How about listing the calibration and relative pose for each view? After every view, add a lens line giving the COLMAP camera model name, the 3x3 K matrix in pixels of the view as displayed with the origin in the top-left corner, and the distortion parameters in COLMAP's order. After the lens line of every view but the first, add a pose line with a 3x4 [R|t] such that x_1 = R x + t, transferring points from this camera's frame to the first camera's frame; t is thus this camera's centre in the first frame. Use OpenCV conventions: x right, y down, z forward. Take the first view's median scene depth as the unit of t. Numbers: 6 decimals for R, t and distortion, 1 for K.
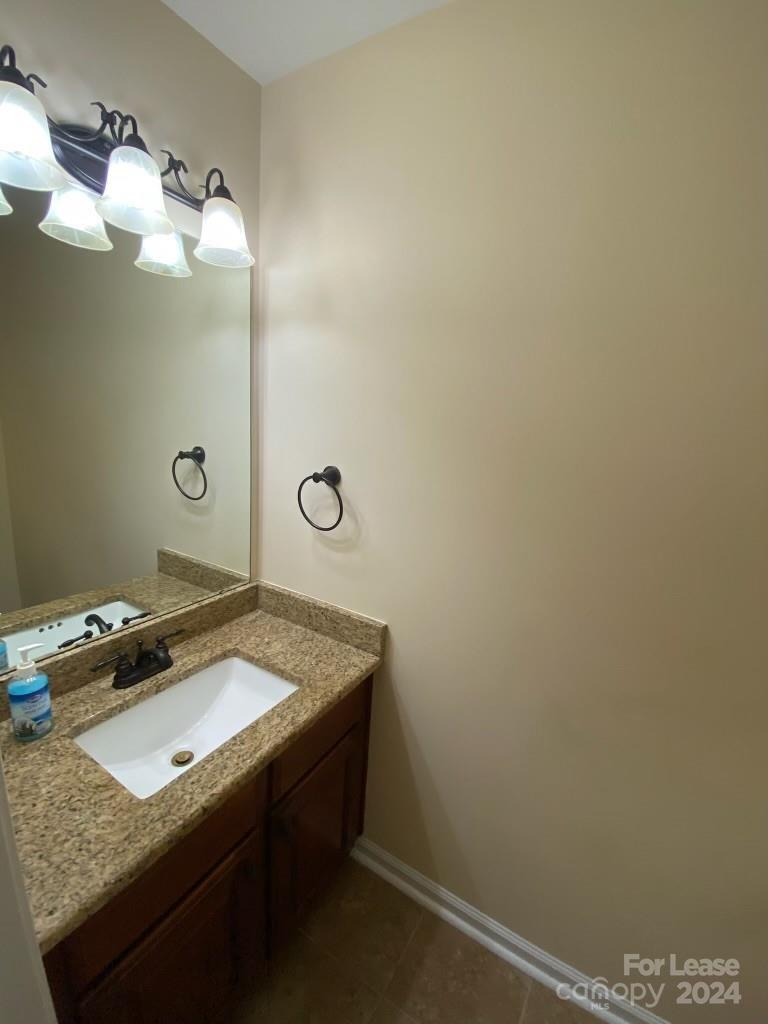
lens RADIAL K [[416.4, 0, 381.3], [0, 416.4, 509.3], [0, 0, 1]] dist [0.000203, -0.010091]
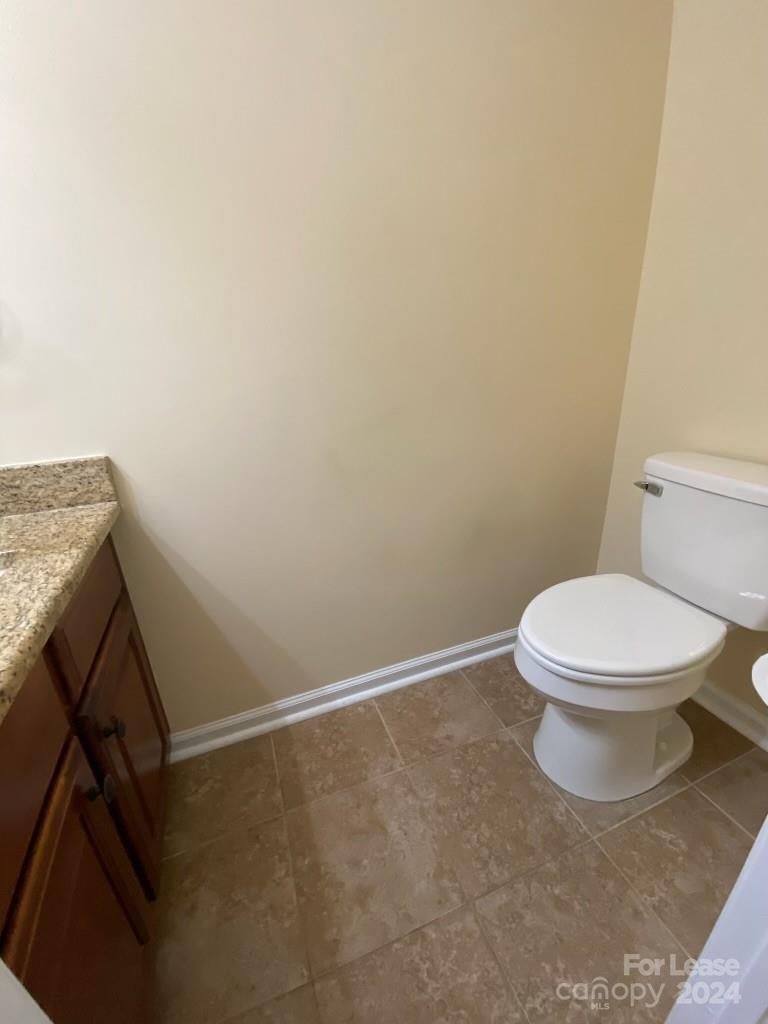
lens RADIAL K [[416.4, 0, 382.6], [0, 416.4, 512.5], [0, 0, 1]] dist [0.000203, -0.010091]
pose [[0.603831, -0.358572, 0.711909, -0.246394], [0.229026, 0.933495, 0.275923, 0.280143], [-0.763502, -0.003565, 0.645796, 0.173818]]
